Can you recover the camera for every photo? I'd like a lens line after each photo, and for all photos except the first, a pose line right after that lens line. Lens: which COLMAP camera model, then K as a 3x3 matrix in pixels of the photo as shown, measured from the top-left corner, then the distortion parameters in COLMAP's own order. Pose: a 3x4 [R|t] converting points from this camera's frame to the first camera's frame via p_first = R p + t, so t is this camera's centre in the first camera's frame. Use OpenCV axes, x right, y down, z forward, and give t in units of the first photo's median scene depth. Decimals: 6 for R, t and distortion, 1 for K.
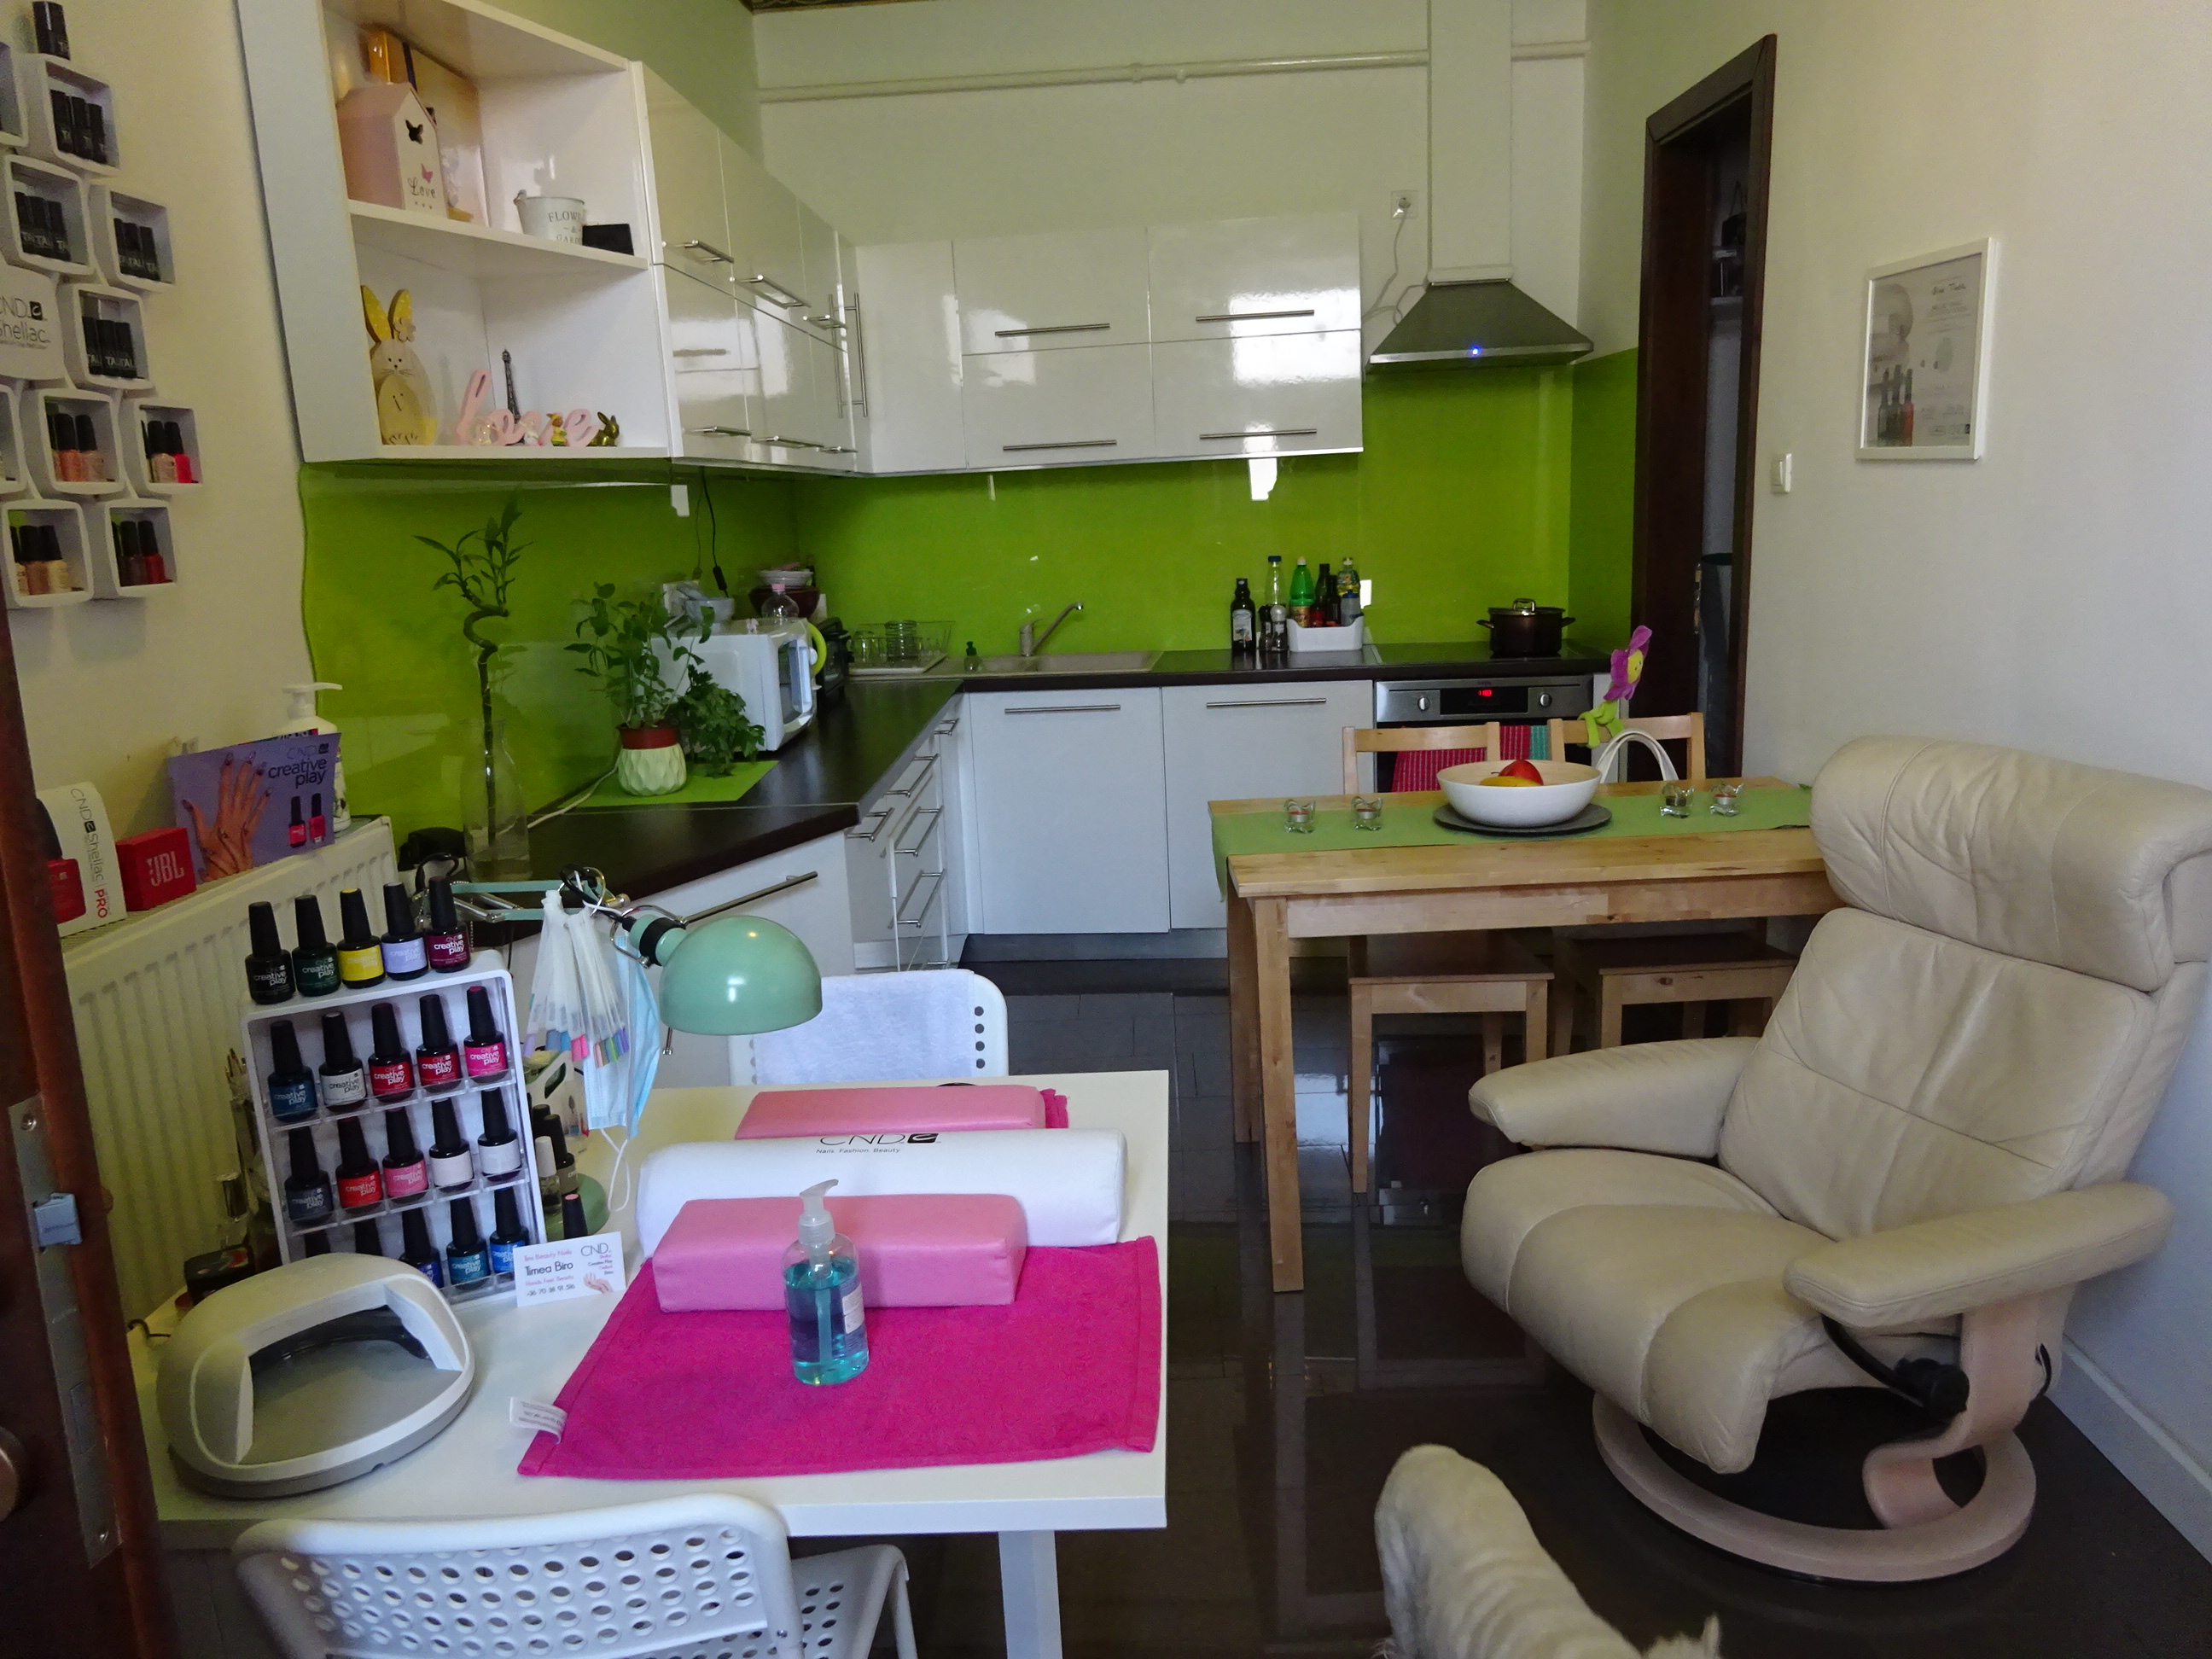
lens RADIAL K [[1632.2, 0, 1106.0], [0, 1632.2, 829.5], [0, 0, 1]] dist [-0.000620, 0.005926]
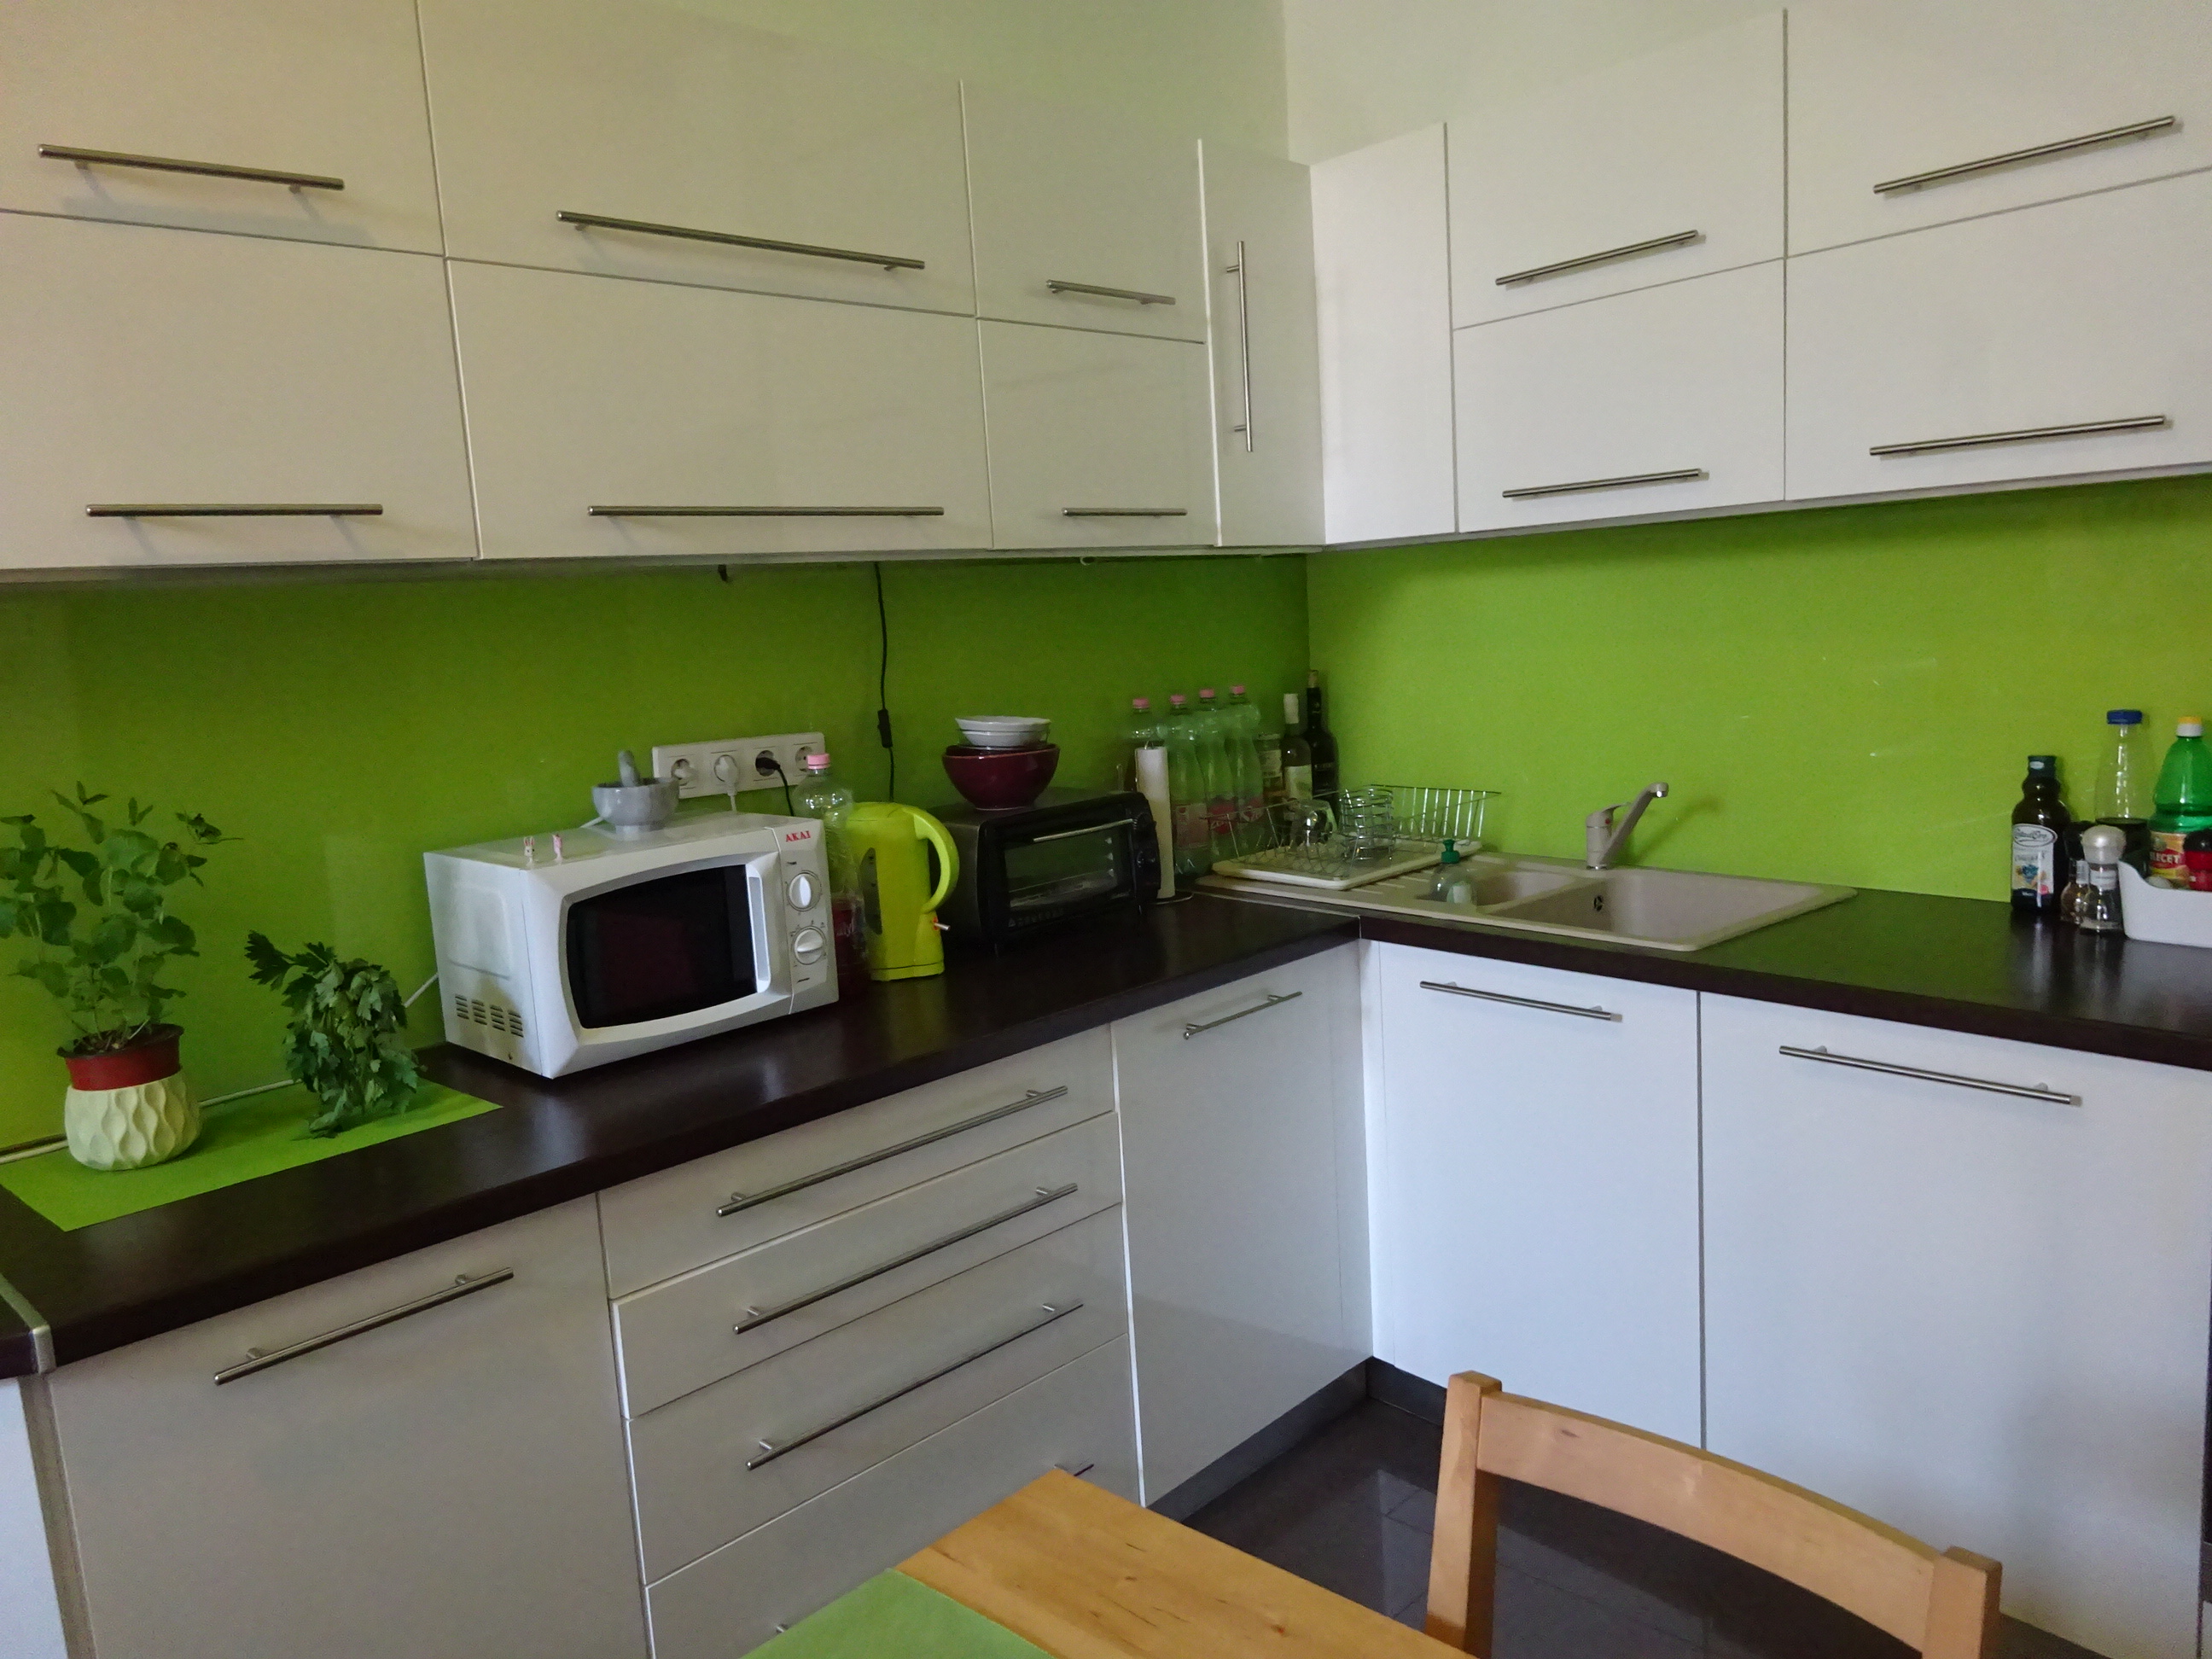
lens RADIAL K [[1632.2, 0, 1106.0], [0, 1632.2, 829.5], [0, 0, 1]] dist [-0.000620, 0.005926]
pose [[0.734068, 0.101813, -0.671400, 0.202006], [-0.115010, 0.993054, 0.024845, -0.116522], [0.669266, 0.058980, 0.740679, 0.498178]]
